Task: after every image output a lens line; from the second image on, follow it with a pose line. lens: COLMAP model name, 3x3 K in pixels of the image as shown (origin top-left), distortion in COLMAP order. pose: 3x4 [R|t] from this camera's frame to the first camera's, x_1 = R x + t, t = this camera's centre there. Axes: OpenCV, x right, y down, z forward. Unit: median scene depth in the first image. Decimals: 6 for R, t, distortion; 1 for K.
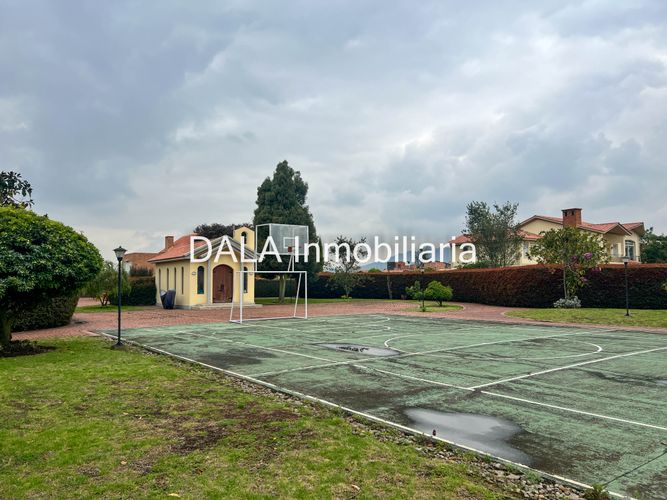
lens RADIAL K [[501.4, 0, 331.4], [0, 501.4, 258.6], [0, 0, 1]] dist [0.054495, -0.064809]
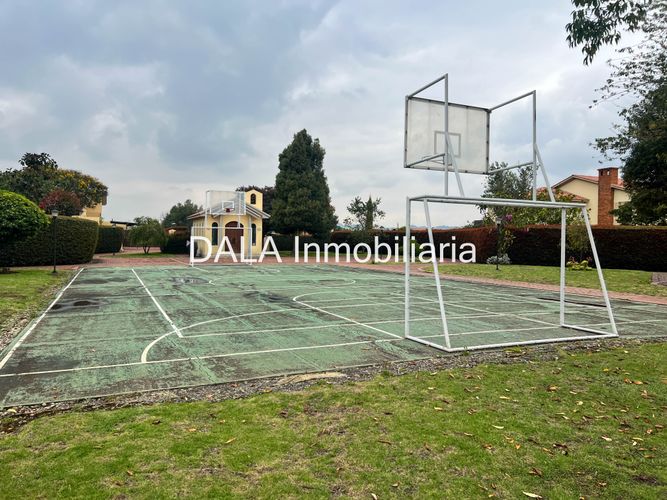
lens RADIAL K [[501.4, 0, 338.2], [0, 501.4, 250.4], [0, 0, 1]] dist [0.054495, -0.064809]
pose [[0.977121, 0.024397, -0.211282, 0.177112], [-0.009550, 0.997430, 0.071006, -0.003940], [0.212471, -0.067364, 0.974843, -0.077421]]
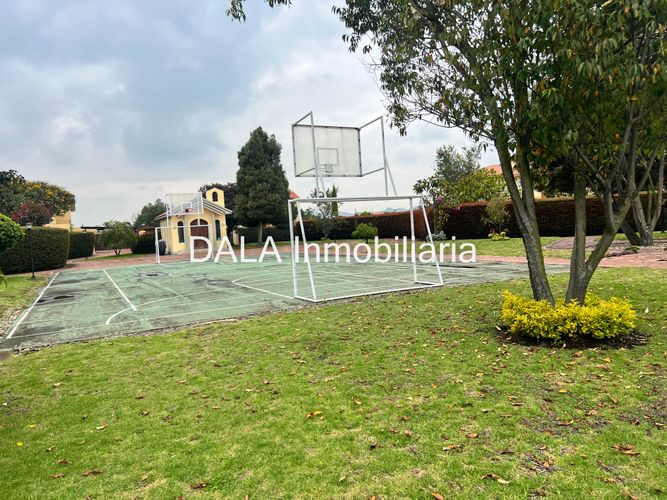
lens RADIAL K [[501.4, 0, 340.8], [0, 501.4, 248.3], [0, 0, 1]] dist [0.054495, -0.064809]
pose [[0.985194, -0.045965, -0.165166, 0.219012], [0.062123, 0.993629, 0.094031, -0.007545], [0.159791, -0.102900, 0.981773, -0.131519]]
